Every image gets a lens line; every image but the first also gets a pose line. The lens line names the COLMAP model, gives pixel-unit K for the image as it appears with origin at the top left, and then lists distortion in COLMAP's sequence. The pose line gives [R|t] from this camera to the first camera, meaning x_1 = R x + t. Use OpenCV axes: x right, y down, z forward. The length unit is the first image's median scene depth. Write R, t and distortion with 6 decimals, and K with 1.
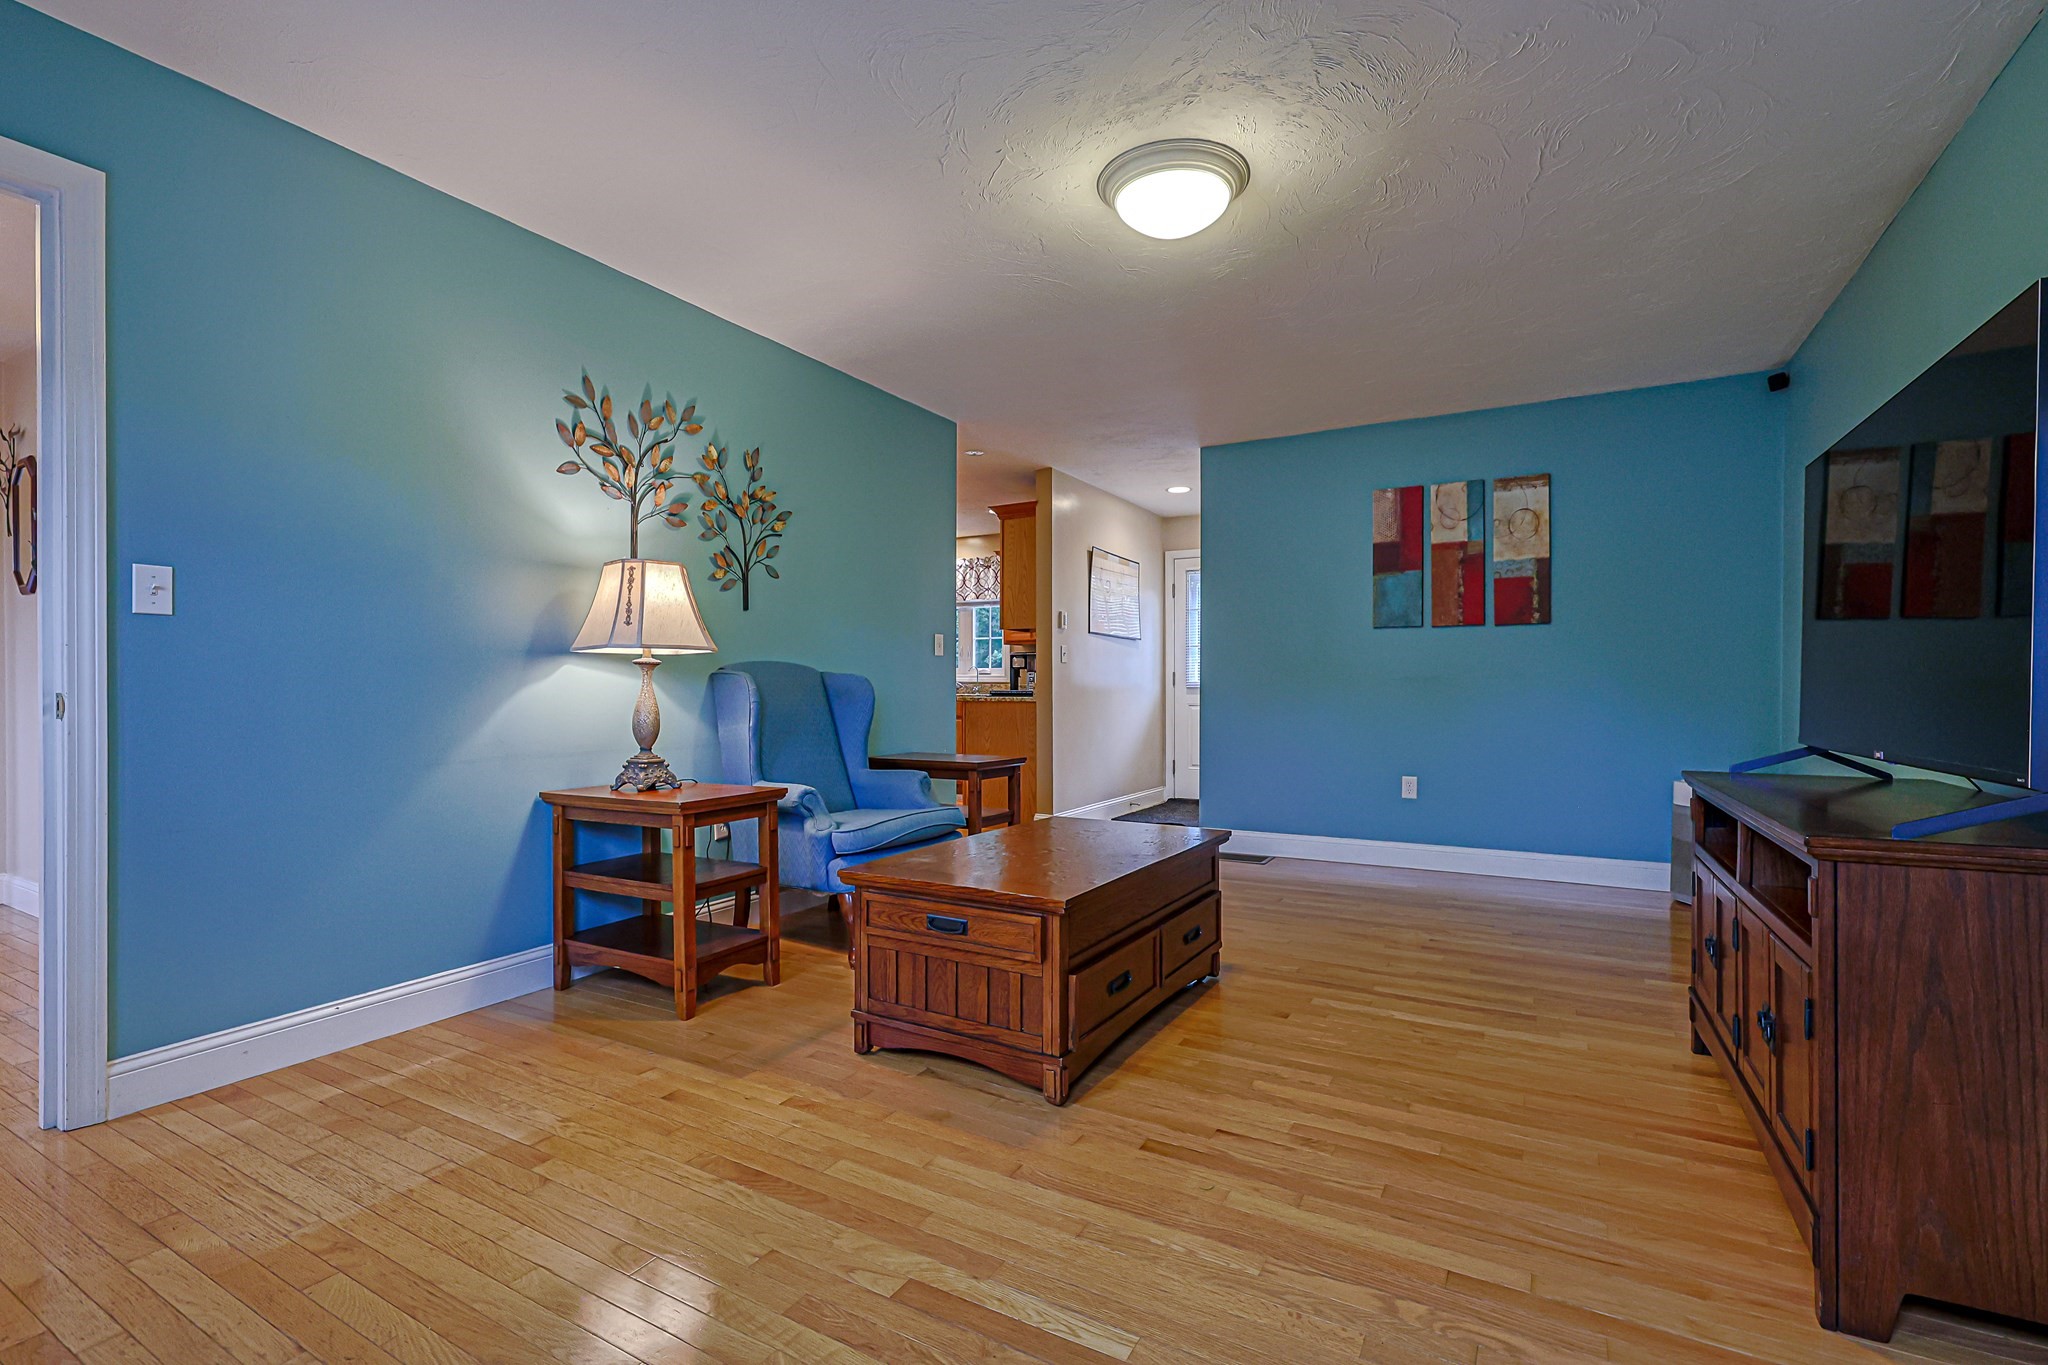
lens RADIAL K [[917.3, 0, 1028.7], [0, 917.3, 676.4], [0, 0, 1]] dist [-0.000543, 0.000073]
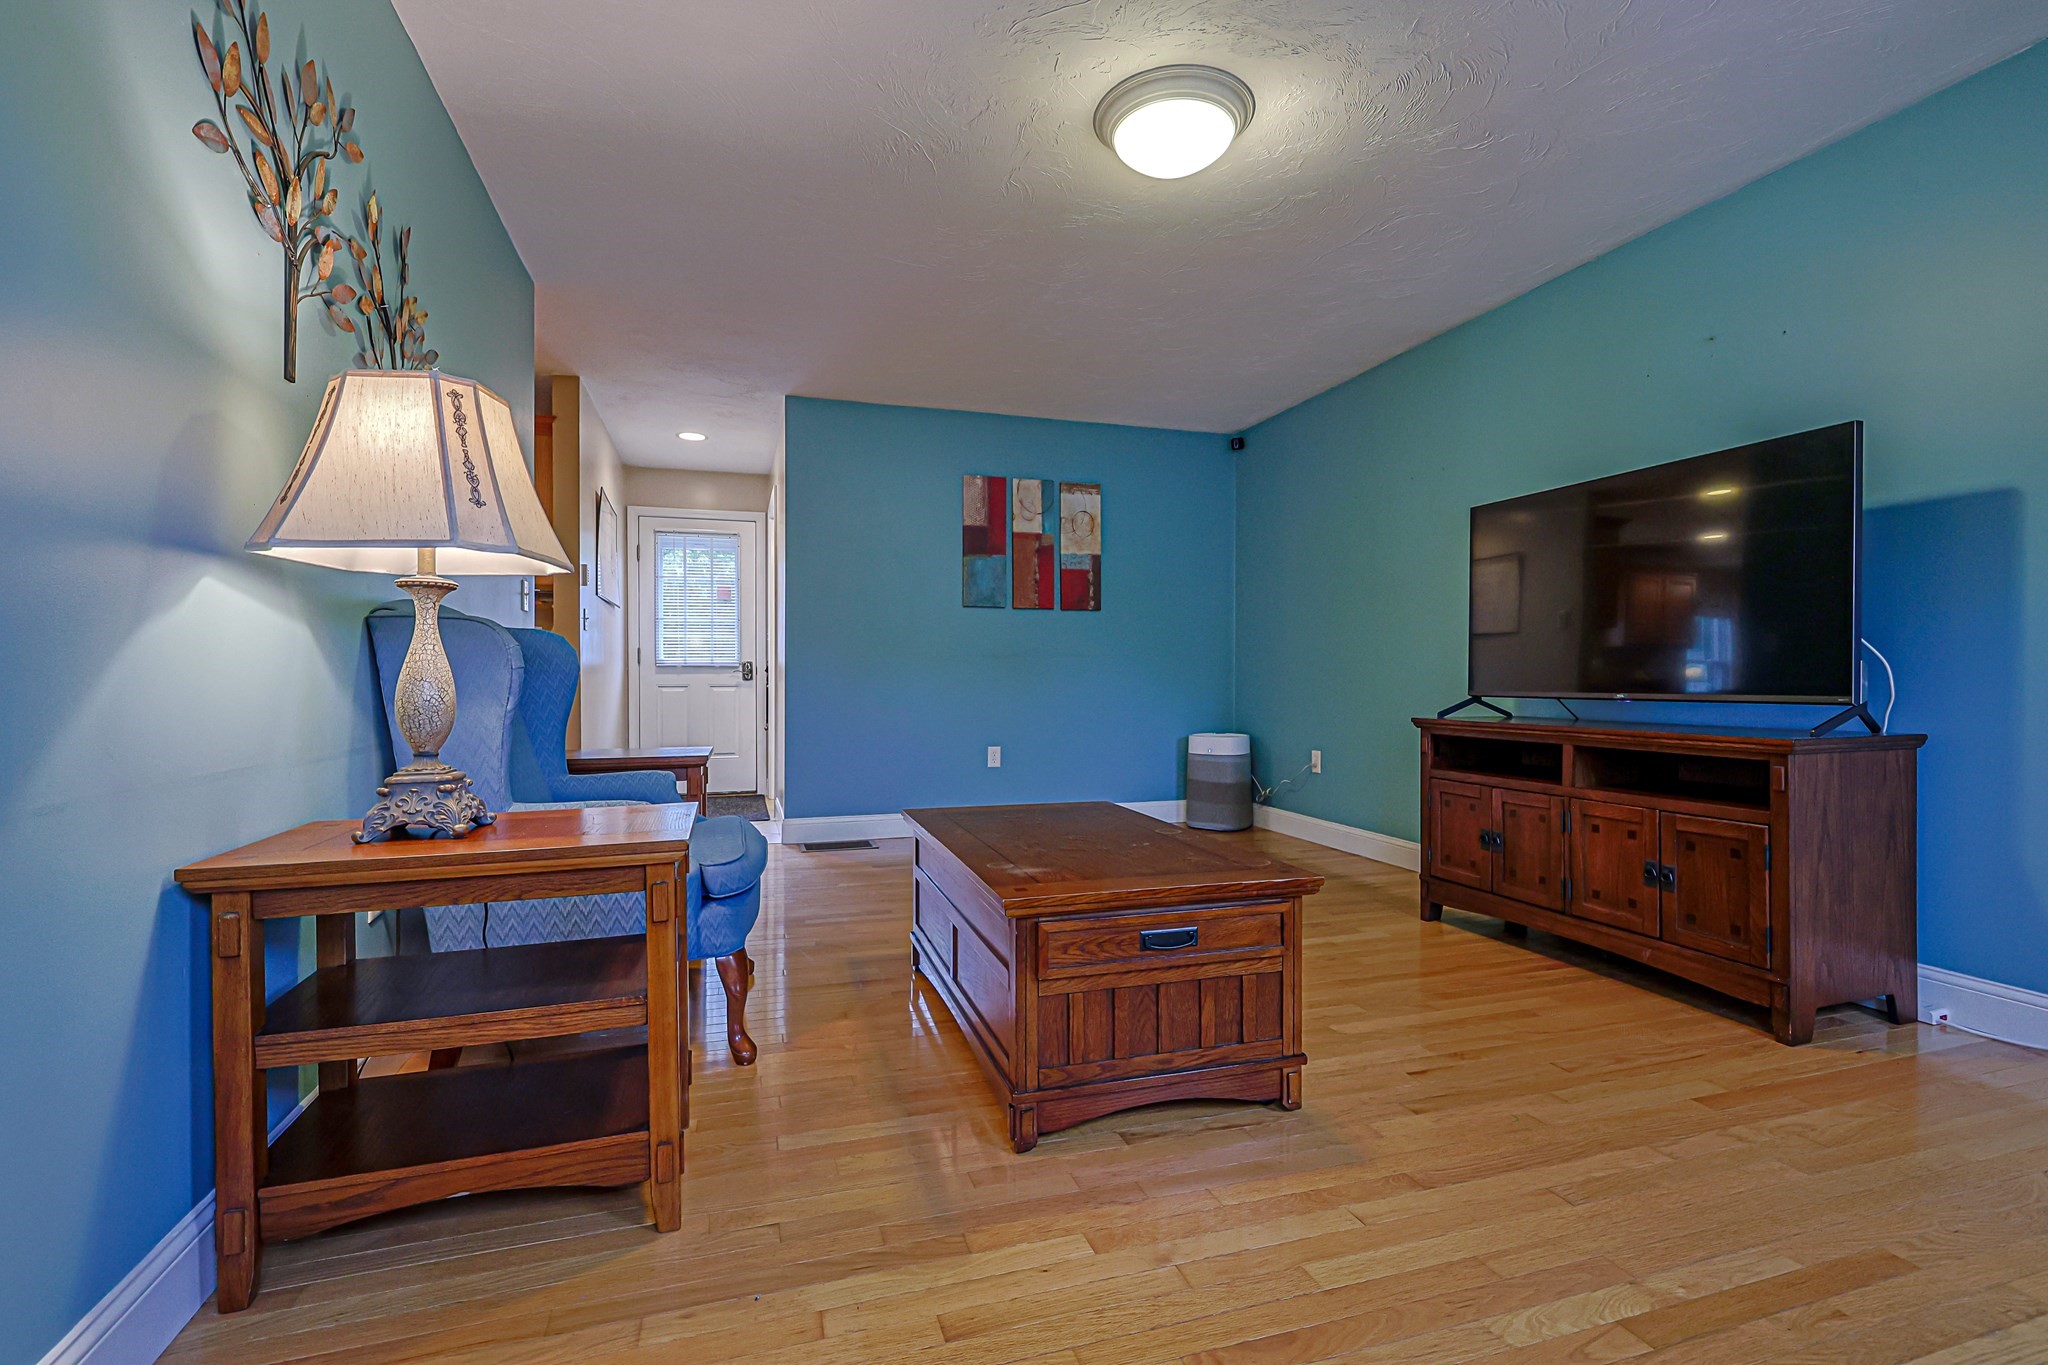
lens RADIAL K [[907.5, 0, 1020.7], [0, 907.5, 671.4], [0, 0, 1]] dist [-0.004375, -0.000686]
pose [[0.685733, 0.003196, 0.727846, -0.402215], [-0.007741, 0.999966, 0.002903, 0.020800], [-0.727812, -0.007625, 0.685734, 0.300522]]
